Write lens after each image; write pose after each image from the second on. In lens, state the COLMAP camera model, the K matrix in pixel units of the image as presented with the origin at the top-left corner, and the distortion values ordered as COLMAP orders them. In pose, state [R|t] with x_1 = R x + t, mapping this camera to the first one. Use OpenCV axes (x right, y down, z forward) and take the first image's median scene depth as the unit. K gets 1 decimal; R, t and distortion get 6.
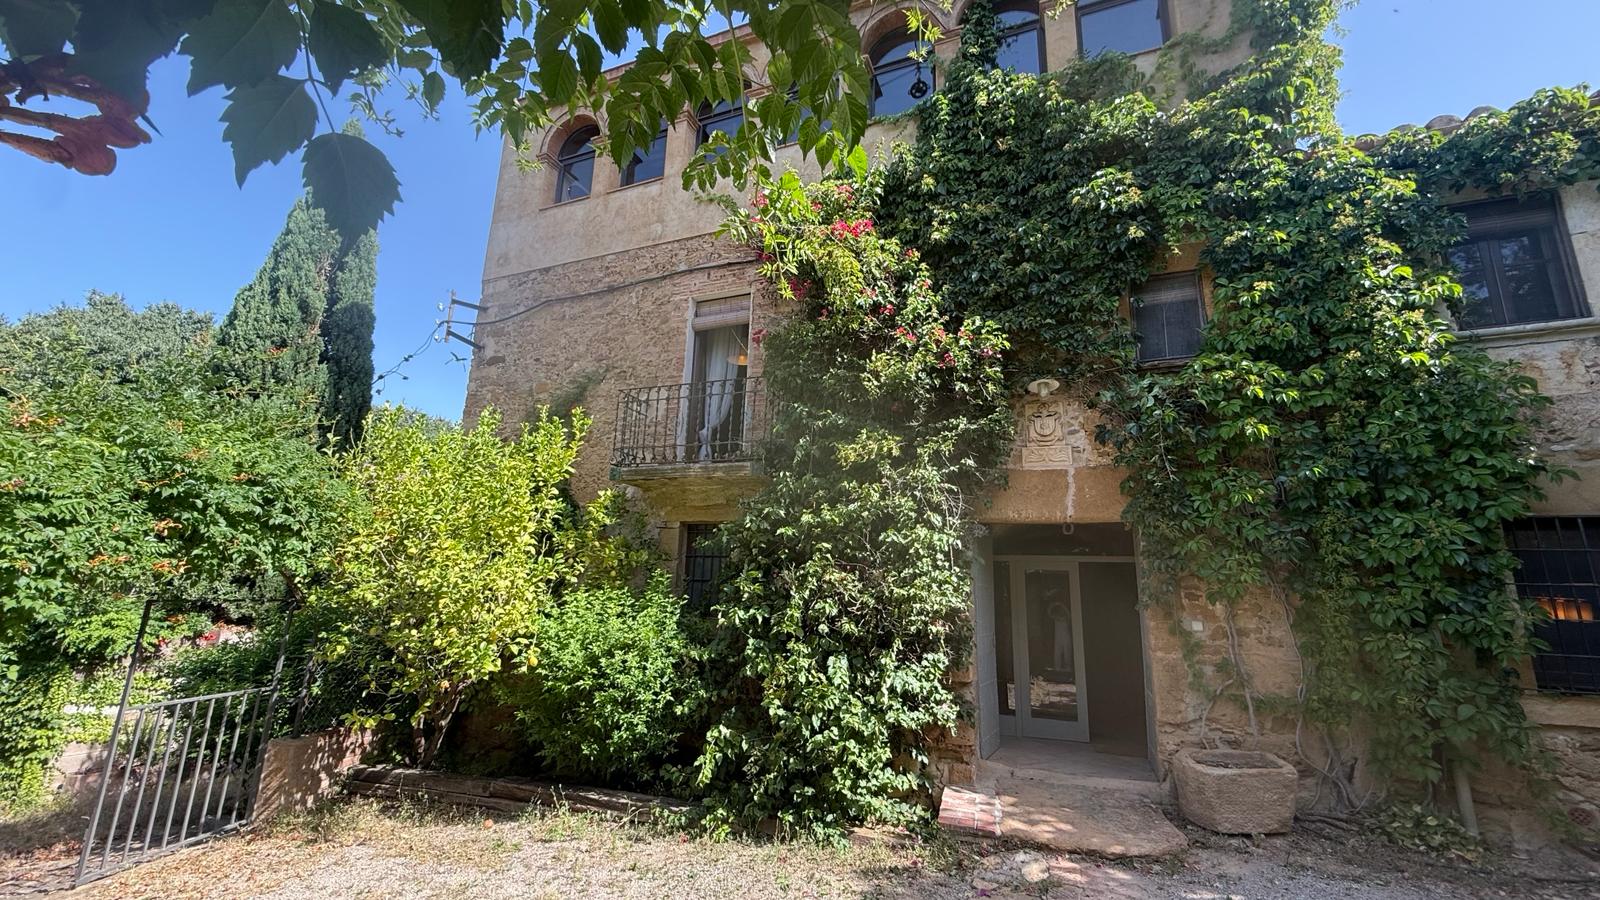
lens RADIAL K [[637.4, 0, 793.7], [0, 637.4, 448.7], [0, 0, 1]] dist [0.000022, -0.000068]
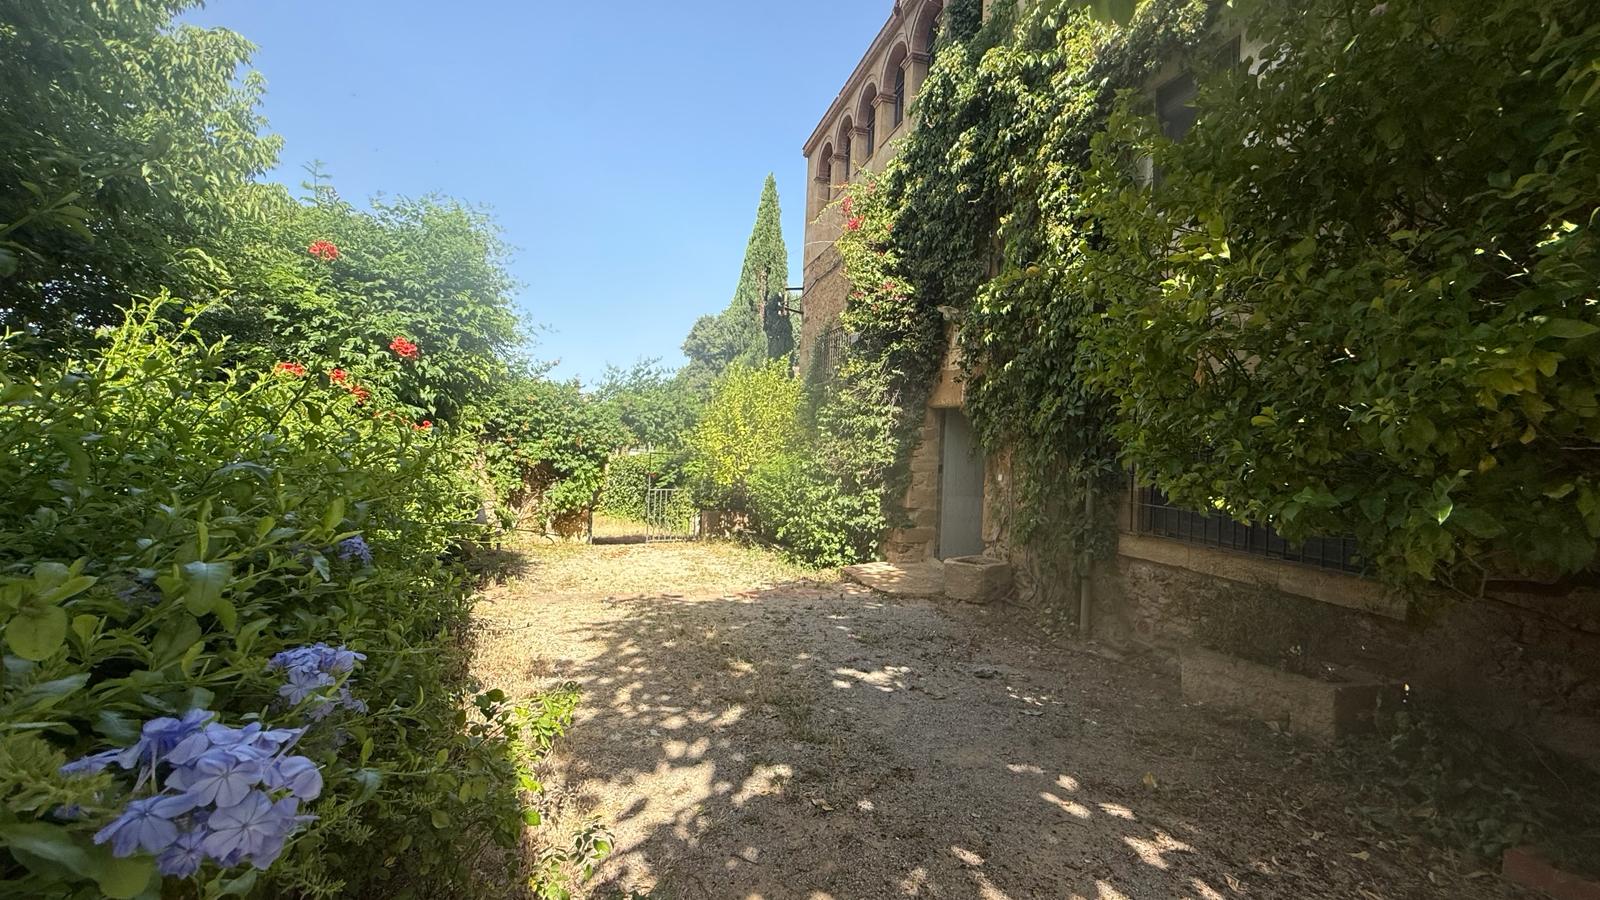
lens RADIAL K [[637.4, 0, 793.7], [0, 637.4, 448.7], [0, 0, 1]] dist [0.000022, -0.000068]
pose [[0.616997, 0.001891, -0.786963, 1.326022], [0.152378, 0.980785, 0.121825, -0.023389], [0.772073, -0.195081, 0.604853, -0.175116]]
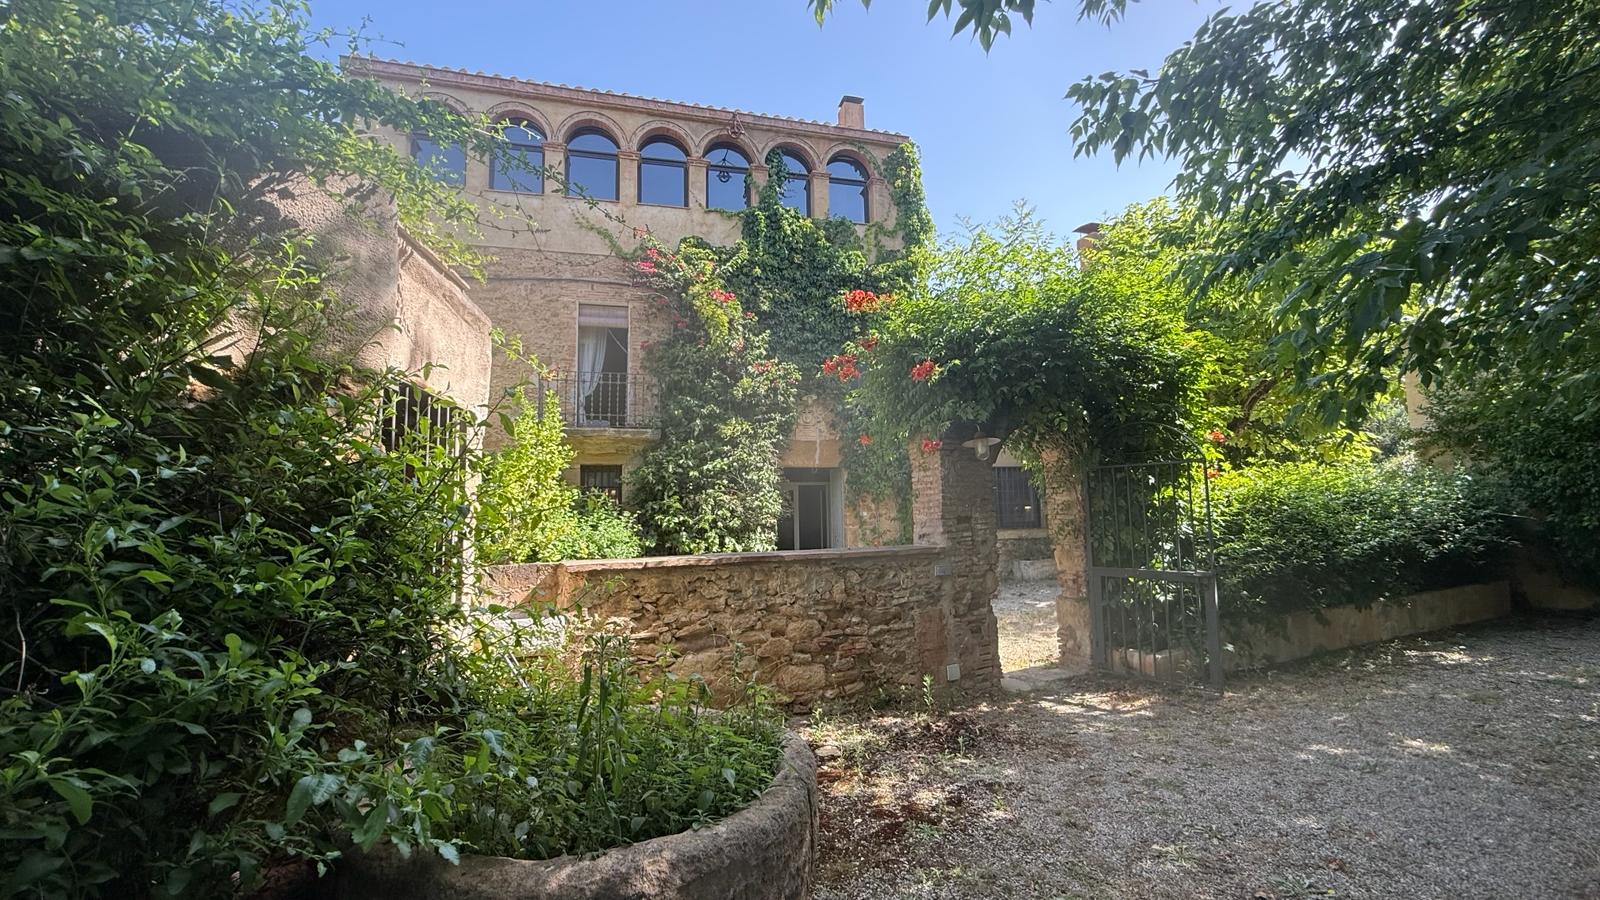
lens RADIAL K [[637.4, 0, 793.7], [0, 637.4, 448.7], [0, 0, 1]] dist [0.000022, -0.000068]
pose [[0.806858, 0.010878, 0.590645, -0.825634], [-0.087751, 0.990945, 0.101622, -0.143223], [-0.584191, -0.133824, 0.800507, -0.573333]]
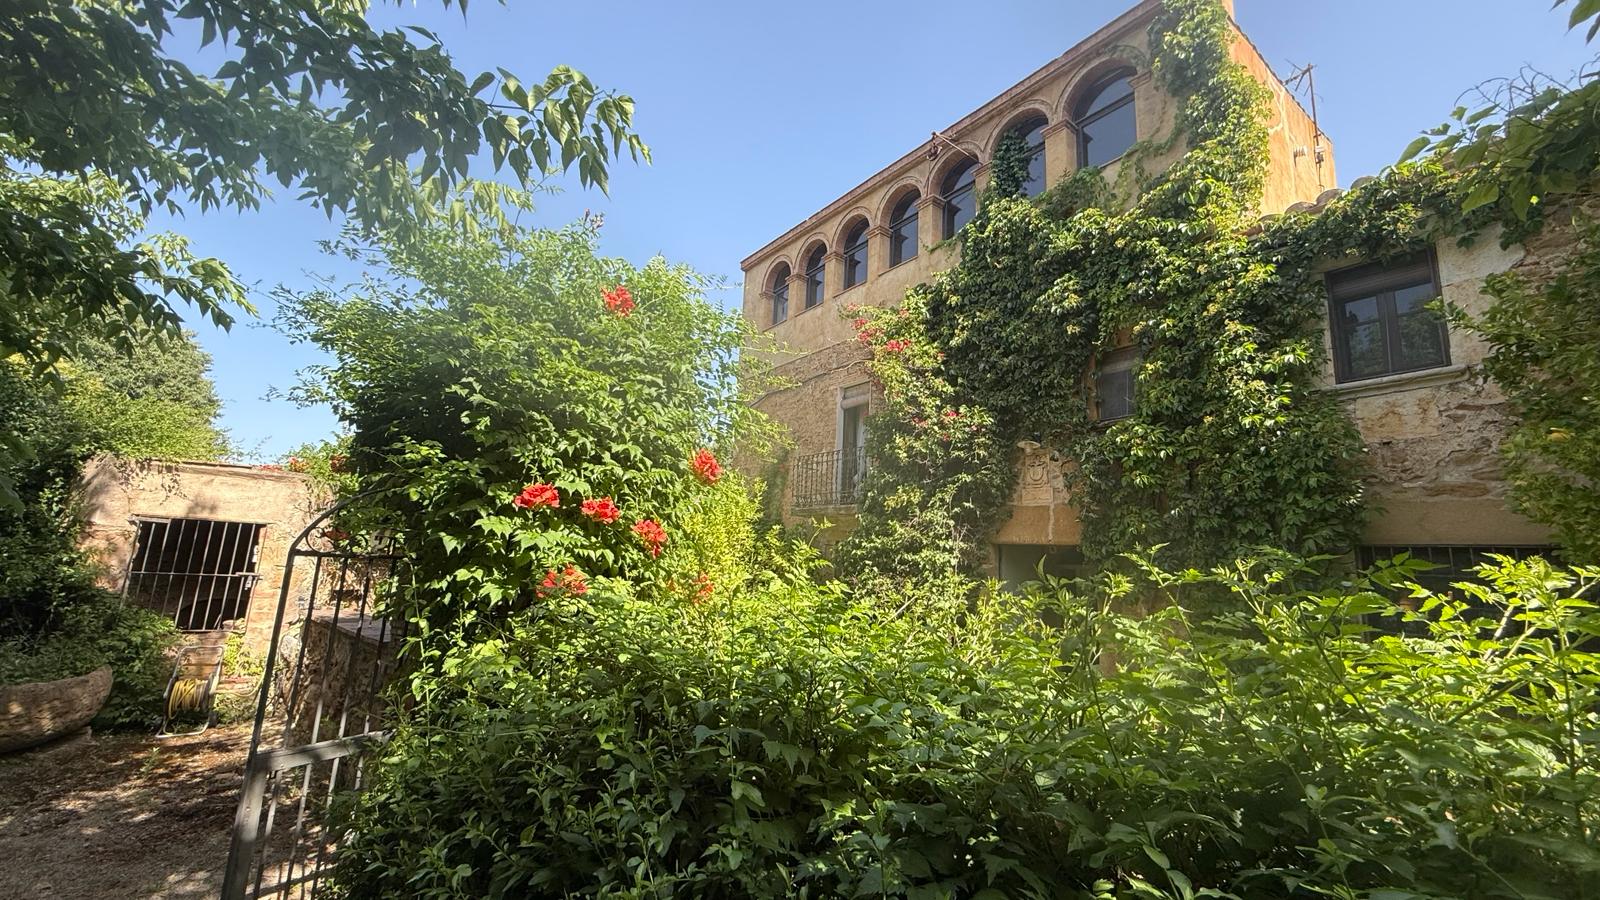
lens RADIAL K [[637.4, 0, 793.7], [0, 637.4, 448.7], [0, 0, 1]] dist [0.000022, -0.000068]
pose [[0.854970, -0.084523, -0.511745, 0.682256], [0.093733, 0.995567, -0.007835, -0.131086], [0.510138, -0.041269, 0.859102, -0.448366]]
